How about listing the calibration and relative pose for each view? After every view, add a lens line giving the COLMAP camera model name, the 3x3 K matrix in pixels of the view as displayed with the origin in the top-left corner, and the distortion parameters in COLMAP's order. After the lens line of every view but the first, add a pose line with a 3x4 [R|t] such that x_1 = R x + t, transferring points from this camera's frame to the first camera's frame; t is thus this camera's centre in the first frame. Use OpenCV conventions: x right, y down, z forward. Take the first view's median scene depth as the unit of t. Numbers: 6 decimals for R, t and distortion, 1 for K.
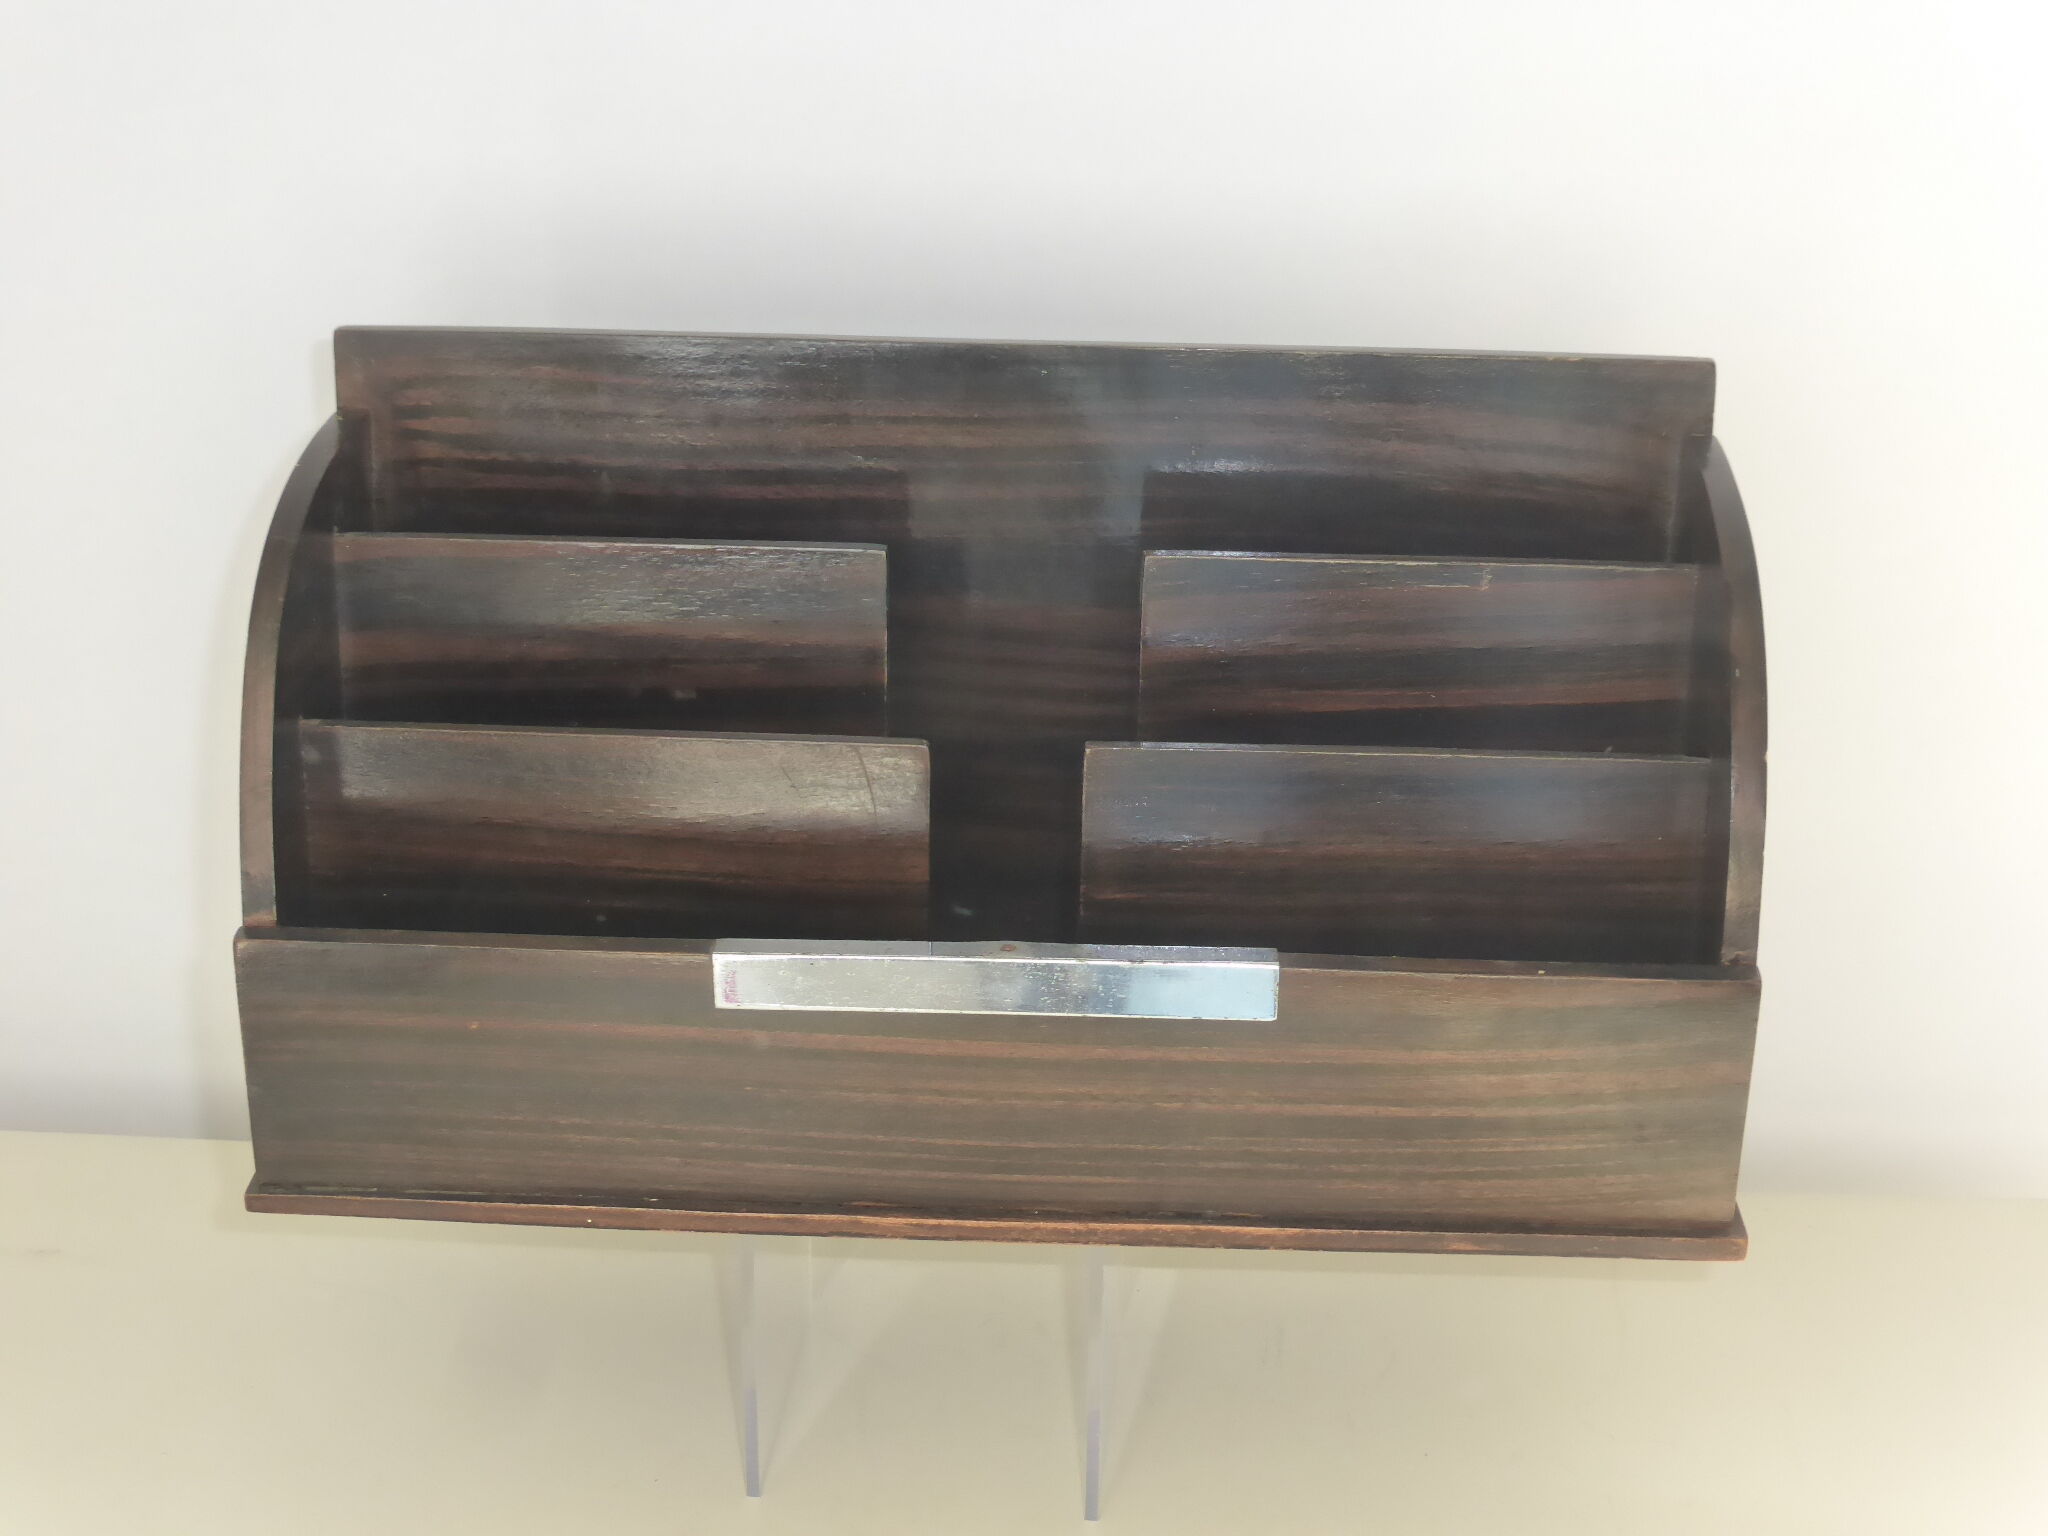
lens RADIAL K [[3200.5, 0, 1007.6], [0, 3200.5, 769.3], [0, 0, 1]] dist [-0.242335, 0.000000]
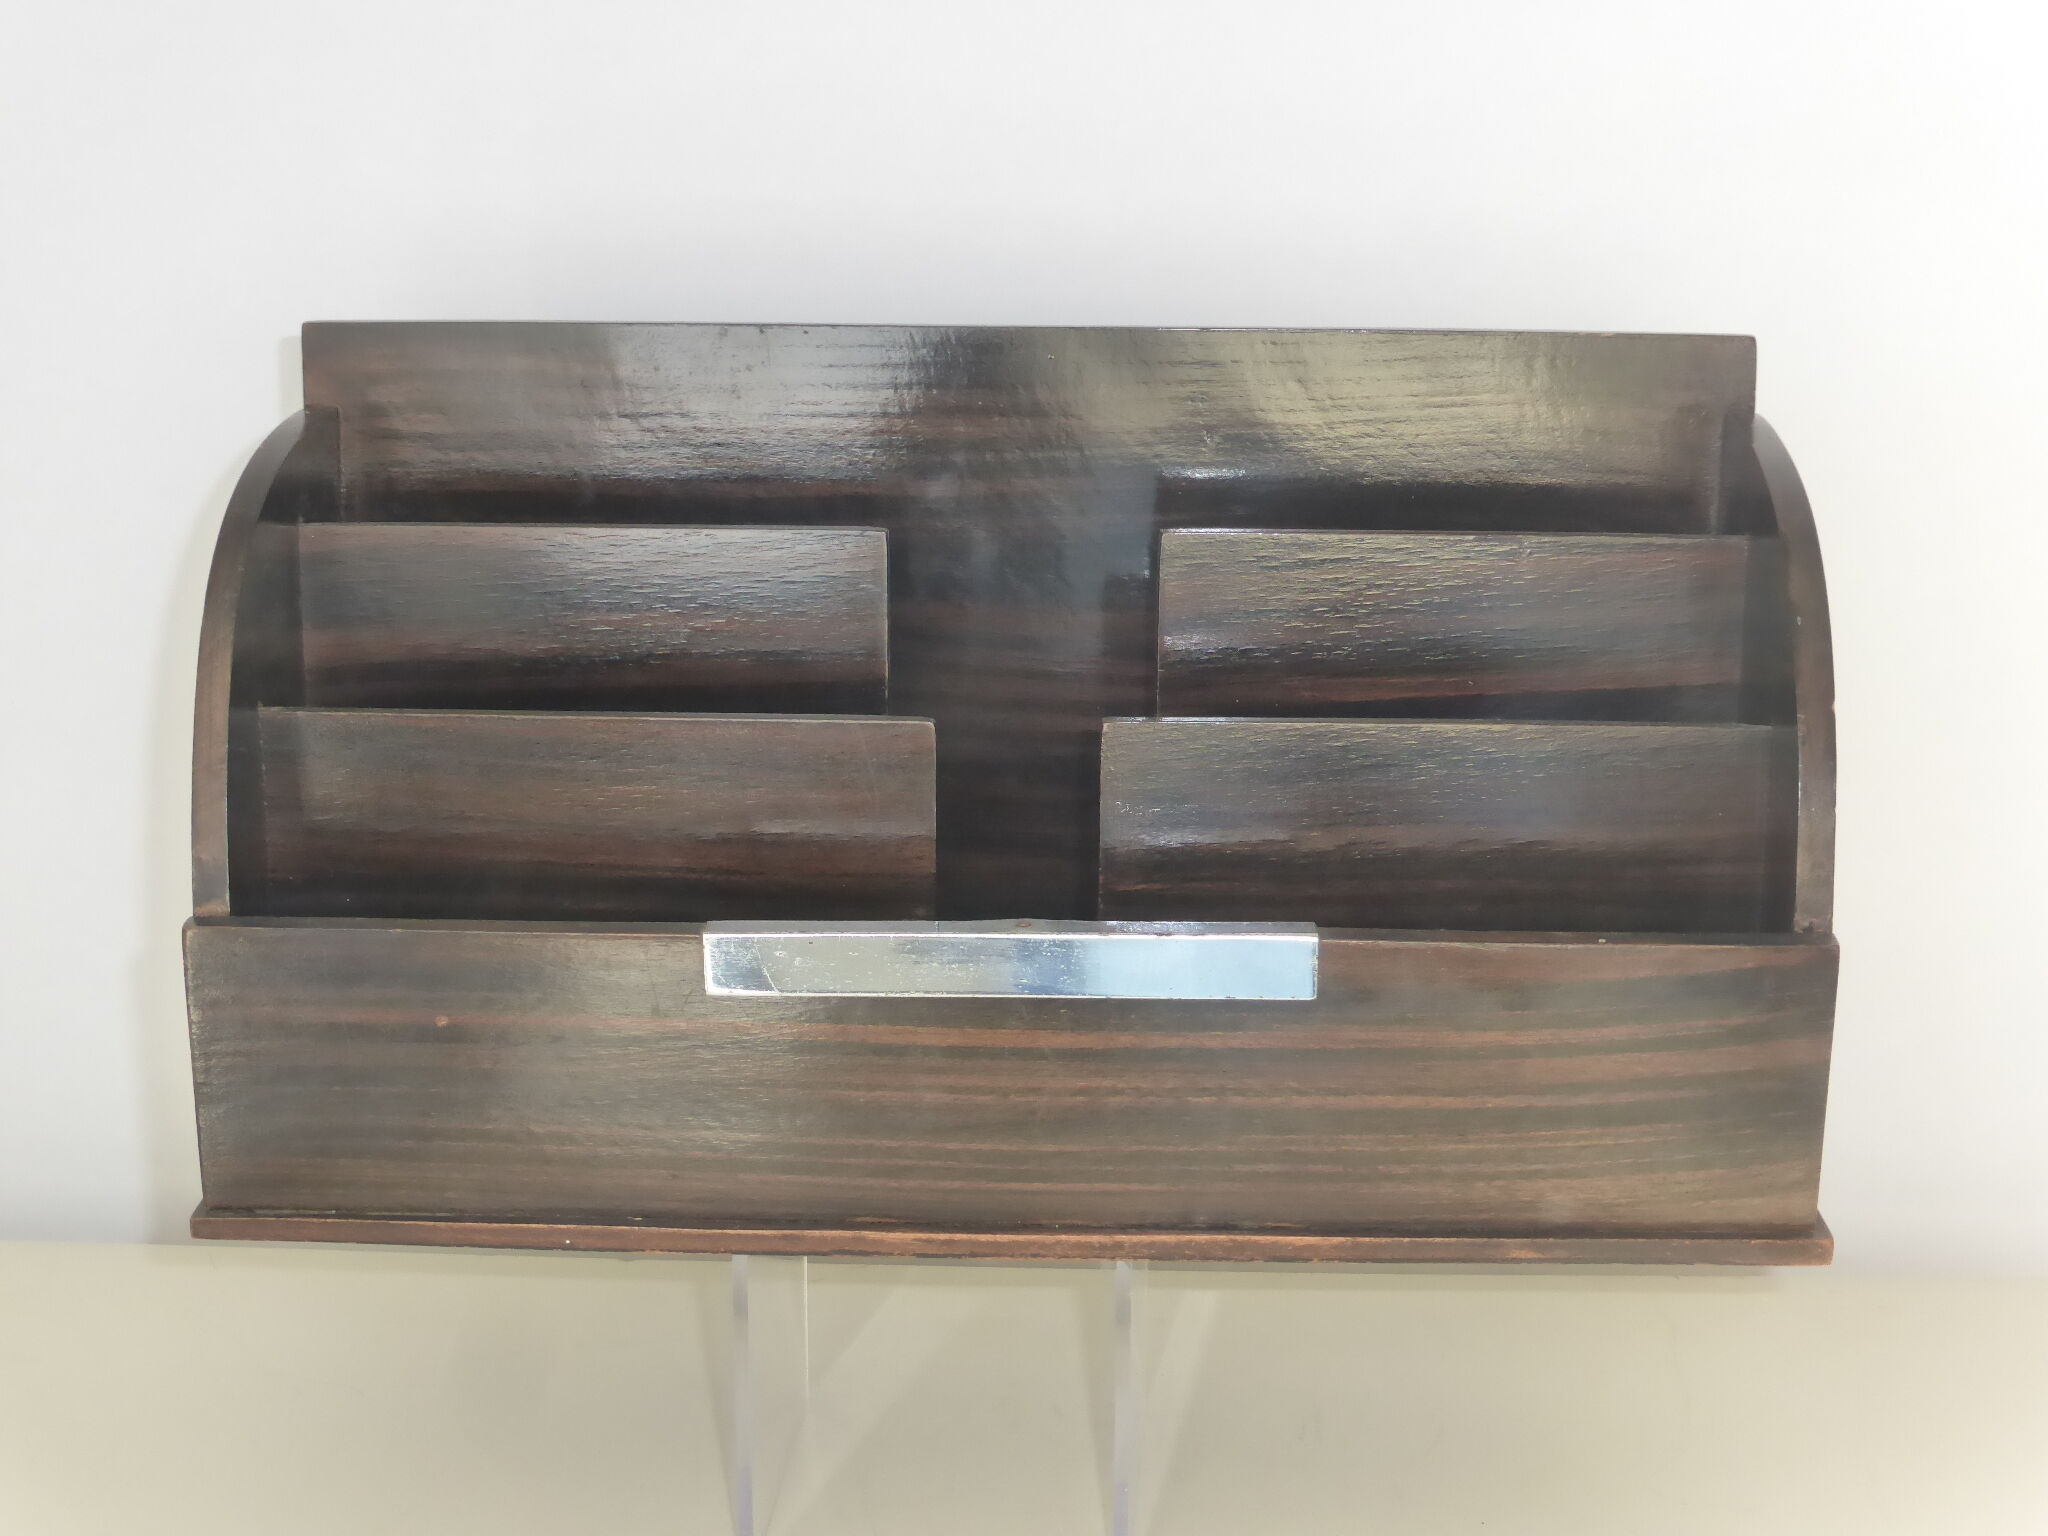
lens RADIAL K [[3200.5, 0, 1040.2], [0, 3200.5, 766.4], [0, 0, 1]] dist [-0.242335, 0.000000]
pose [[0.999793, -0.010676, 0.017328, -0.010284], [0.012602, 0.993266, -0.115166, 0.113549], [-0.015981, 0.115360, 0.993195, 0.077548]]
